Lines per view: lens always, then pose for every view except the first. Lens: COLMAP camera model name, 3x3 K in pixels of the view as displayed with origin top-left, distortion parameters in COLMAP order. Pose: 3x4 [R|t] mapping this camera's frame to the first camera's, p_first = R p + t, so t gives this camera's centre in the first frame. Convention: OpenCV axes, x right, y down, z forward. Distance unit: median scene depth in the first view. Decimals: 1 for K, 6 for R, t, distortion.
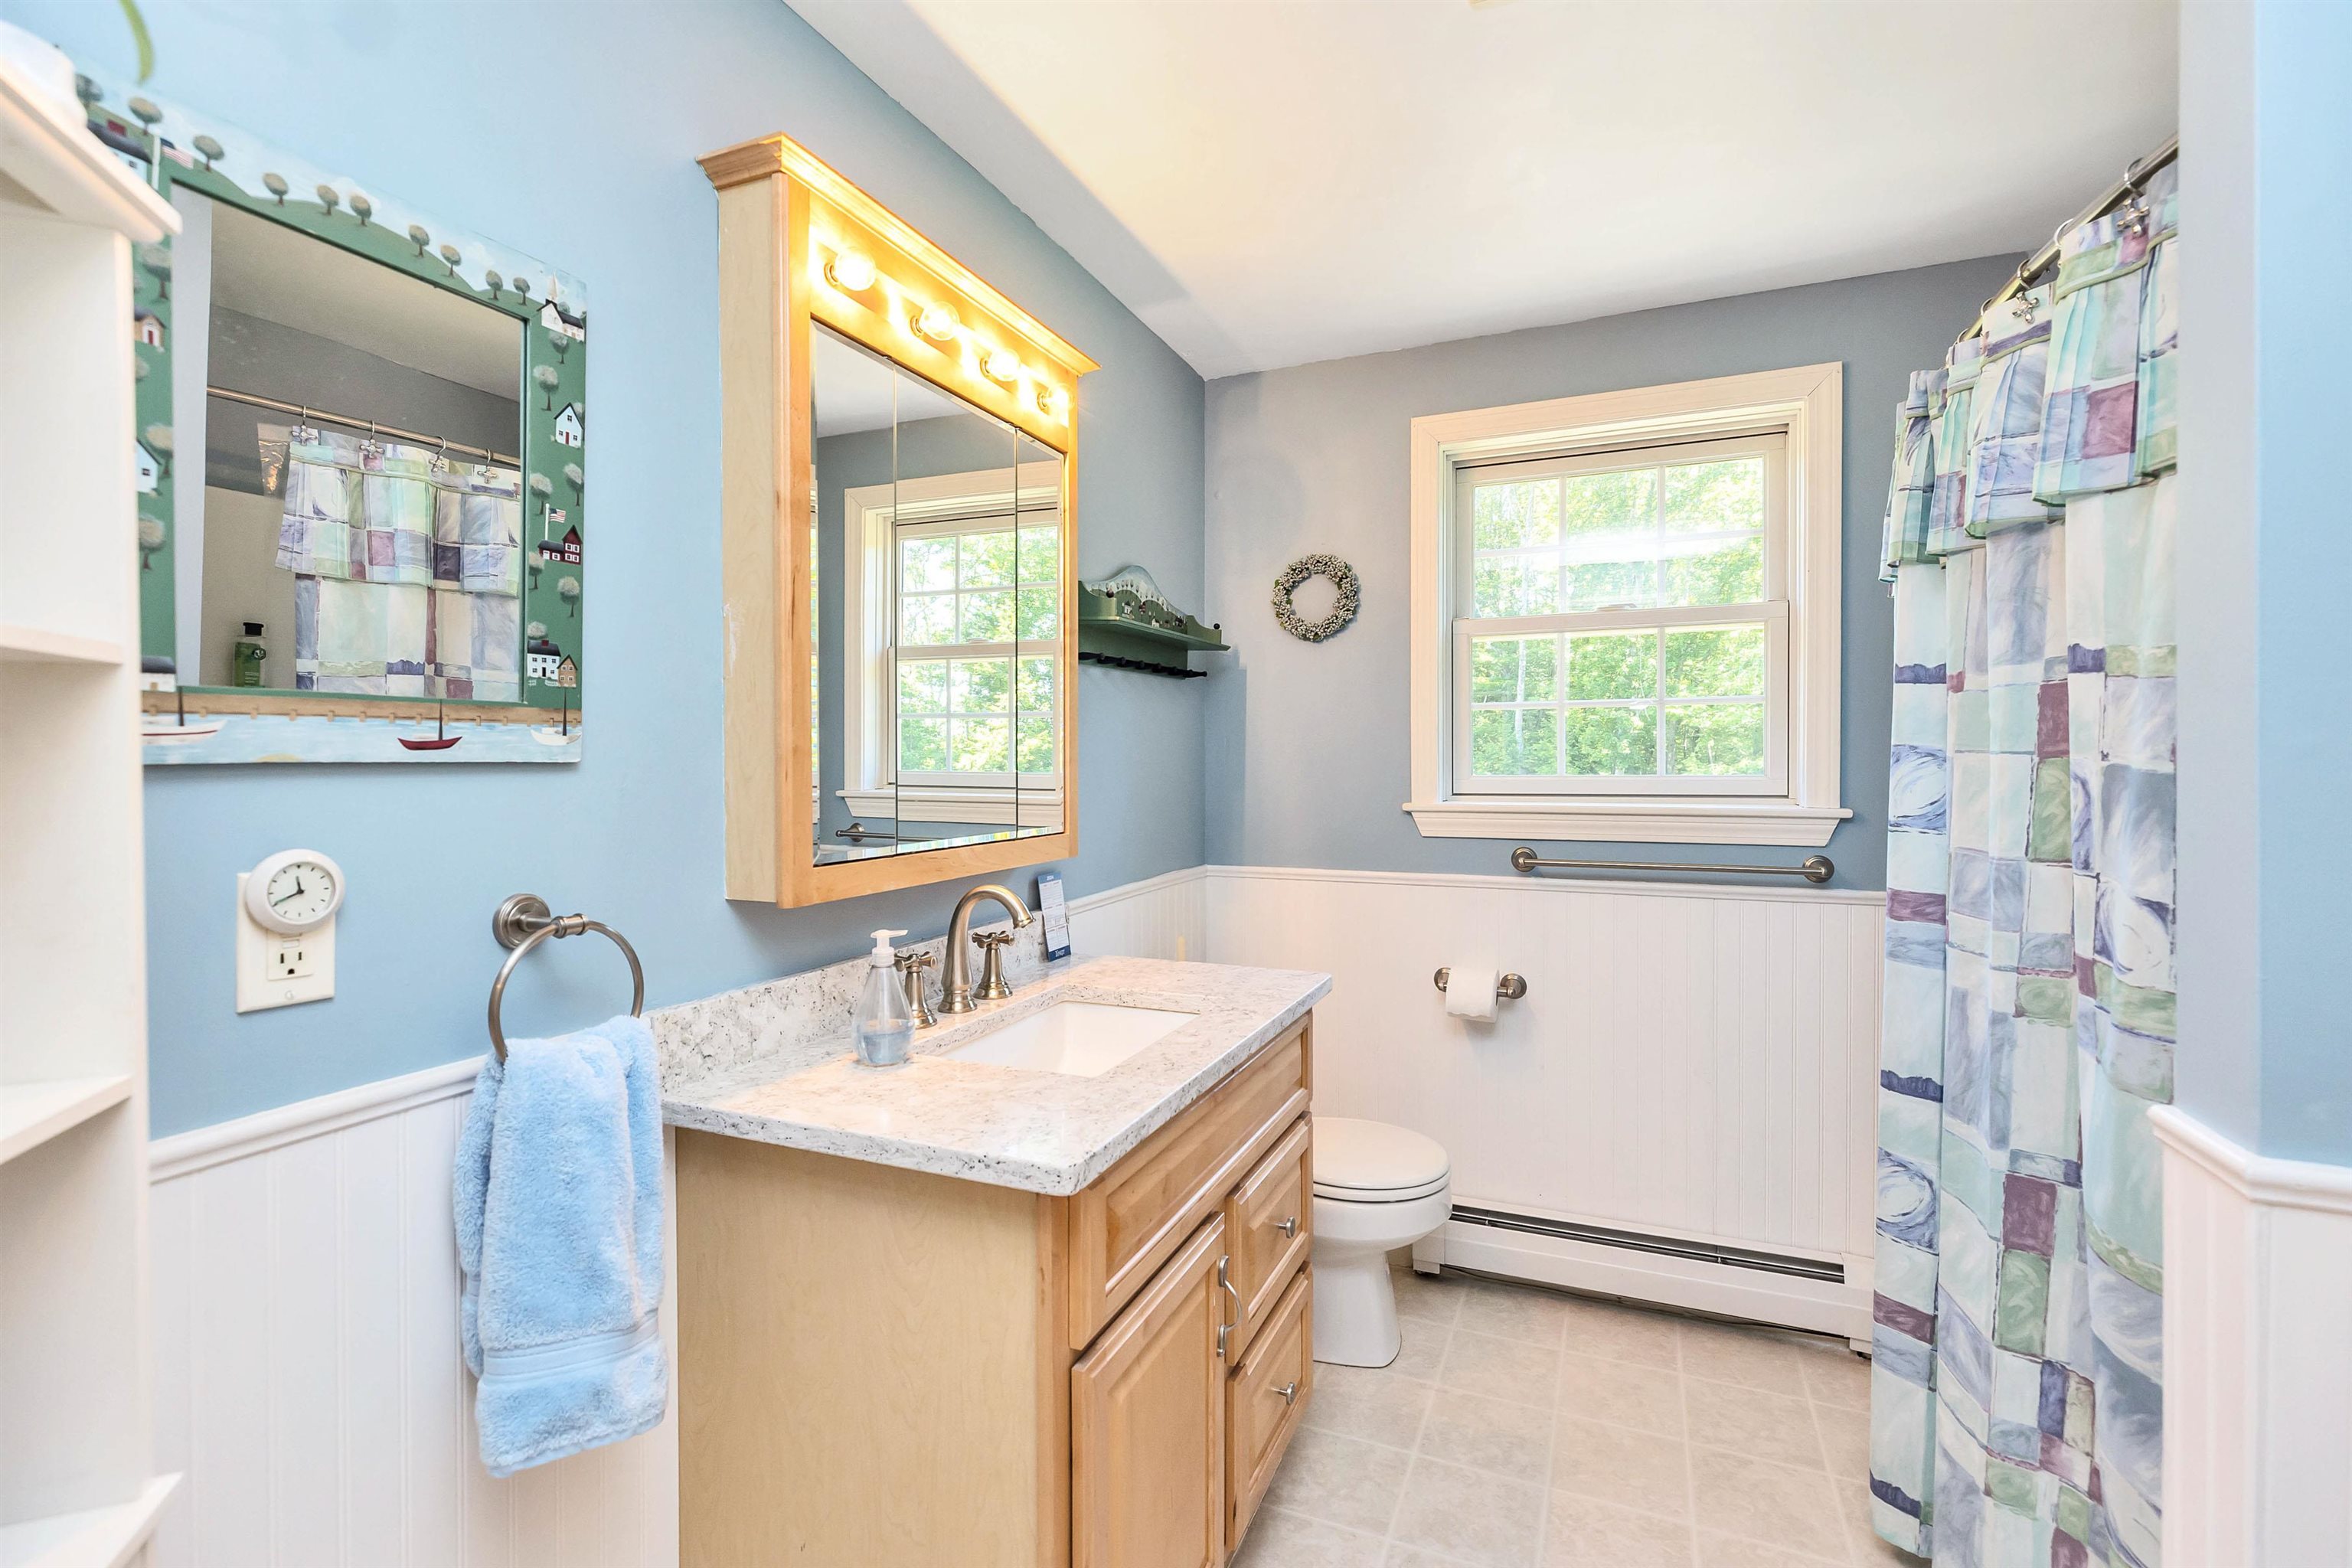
lens RADIAL K [[1046.1, 0, 1183.7], [0, 1046.1, 779.8], [0, 0, 1]] dist [0.000069, -0.000270]
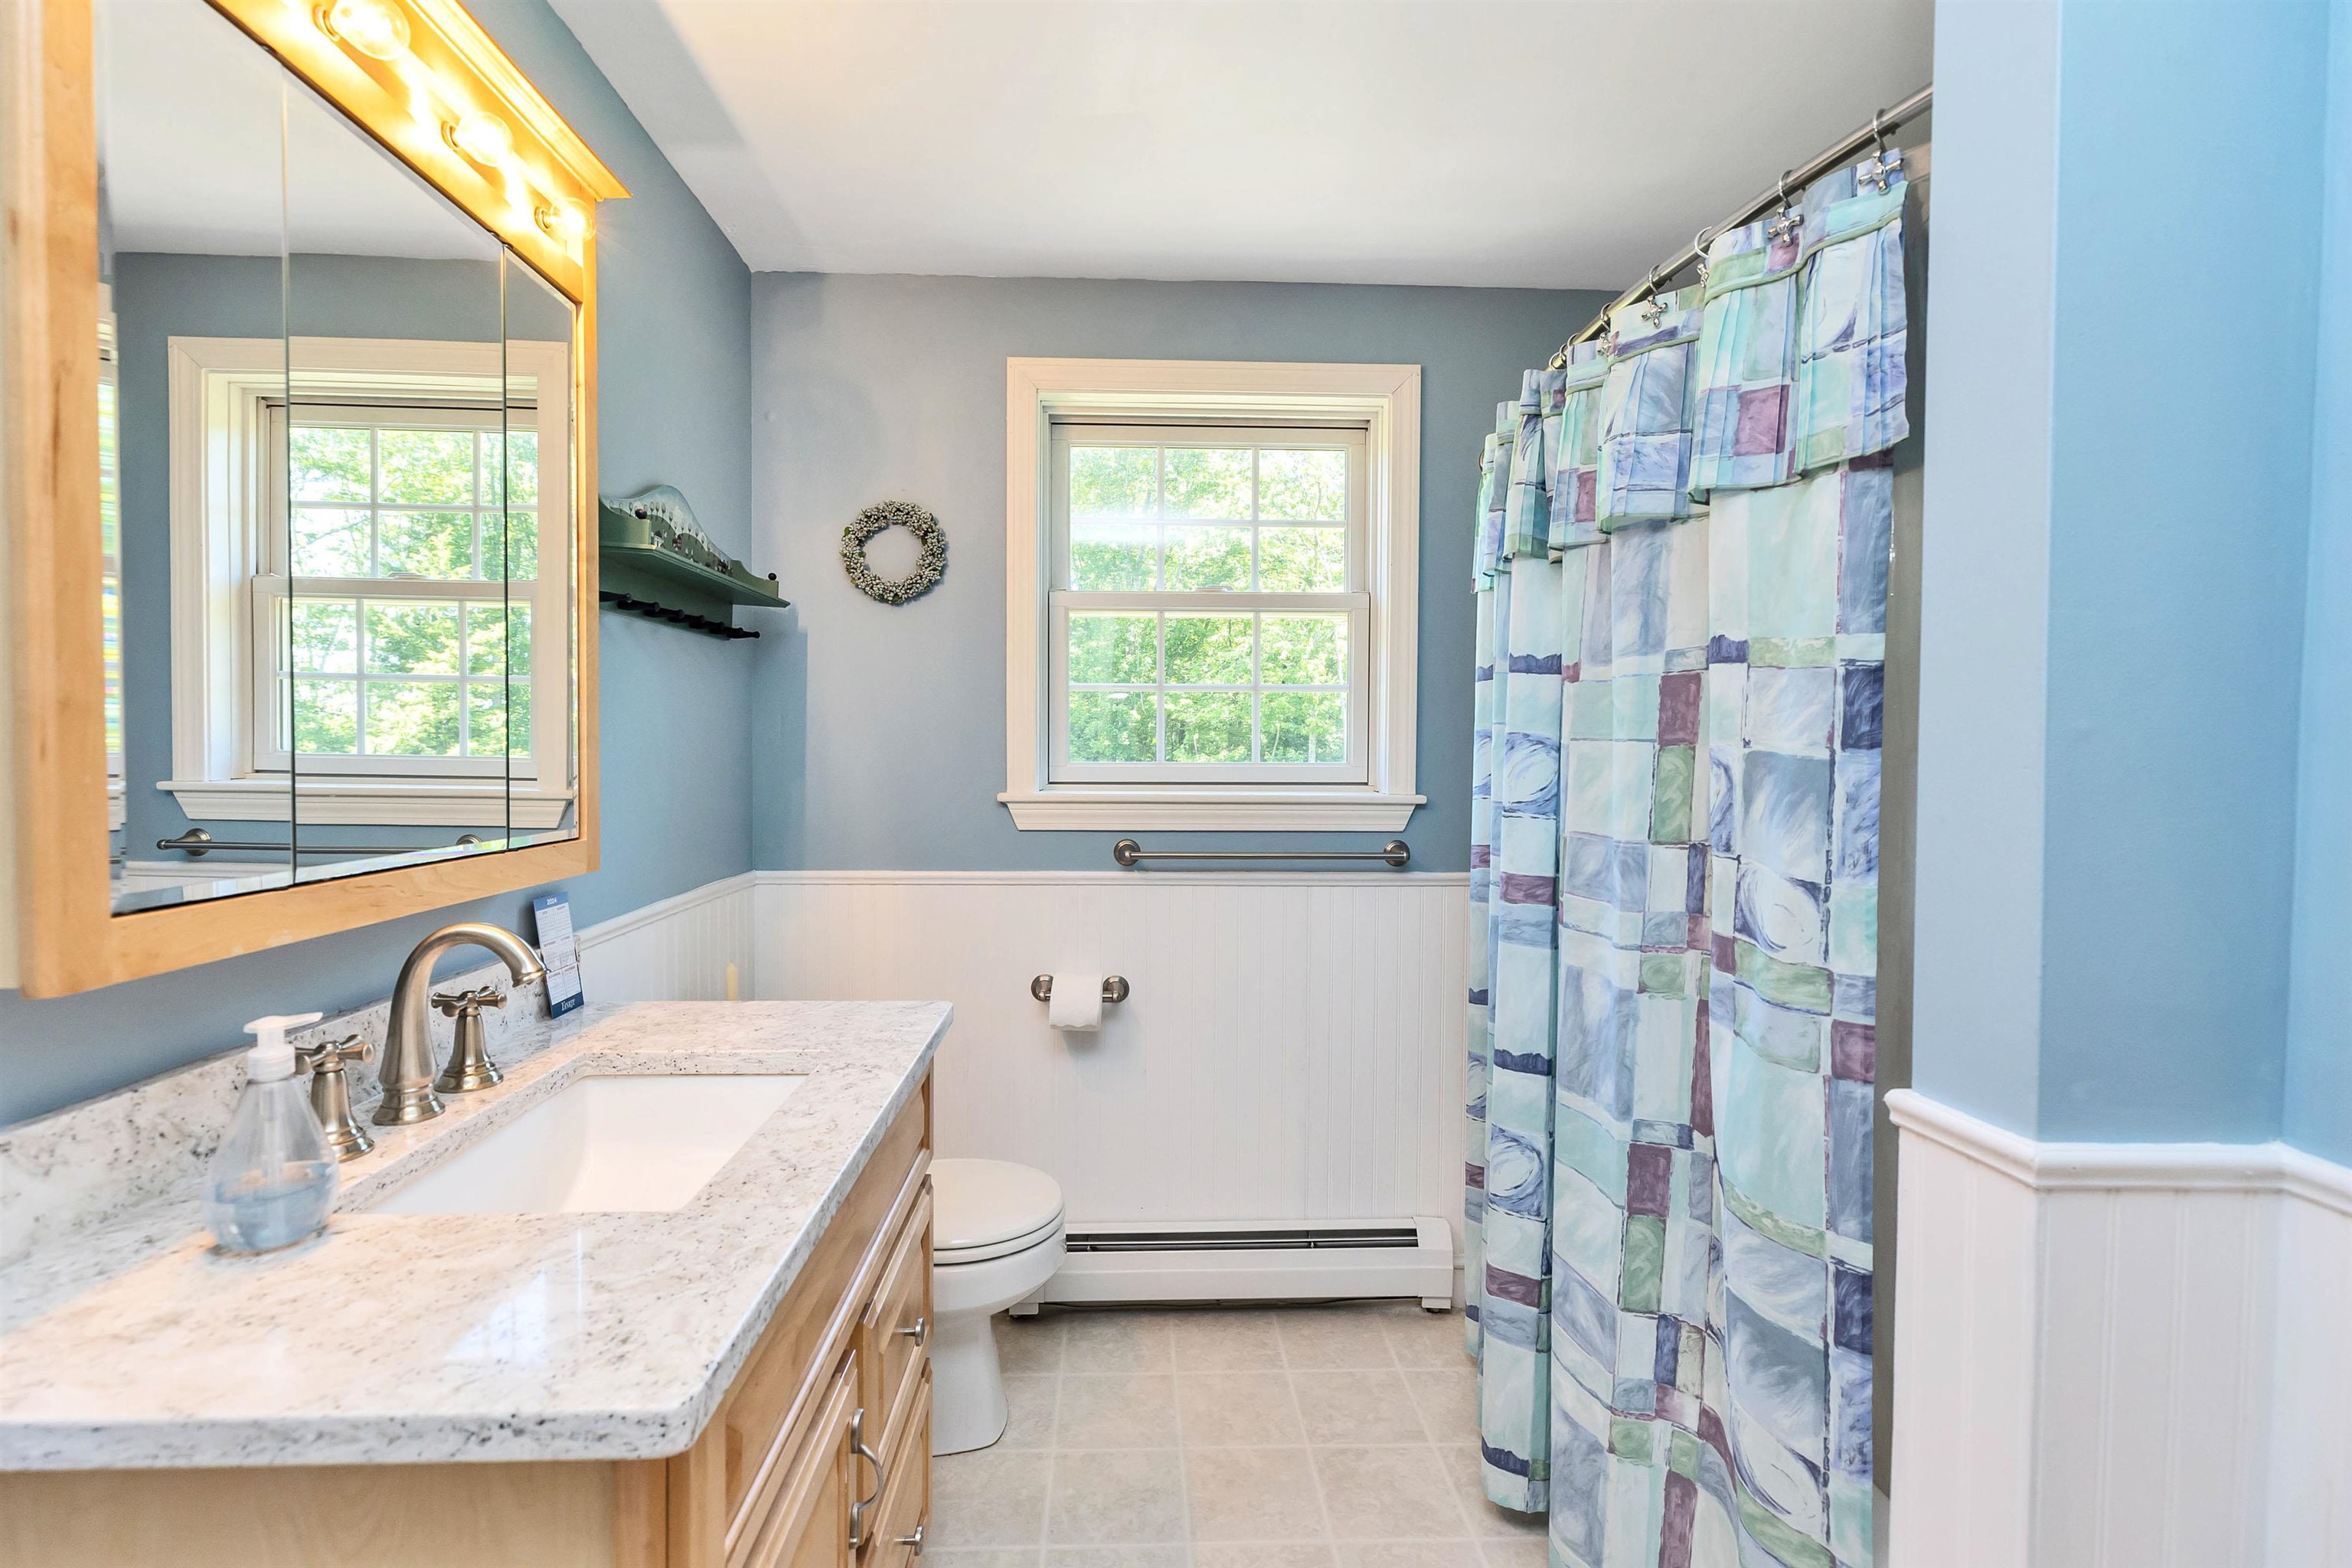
lens RADIAL K [[1042.1, 0, 1144.7], [0, 1042.1, 782.3], [0, 0, 1]] dist [0.003597, -0.000326]
pose [[0.905245, -0.003803, 0.424872, -0.080496], [-0.001594, 0.999922, 0.012347, 0.003299], [-0.424886, -0.011855, 0.905169, 0.229480]]
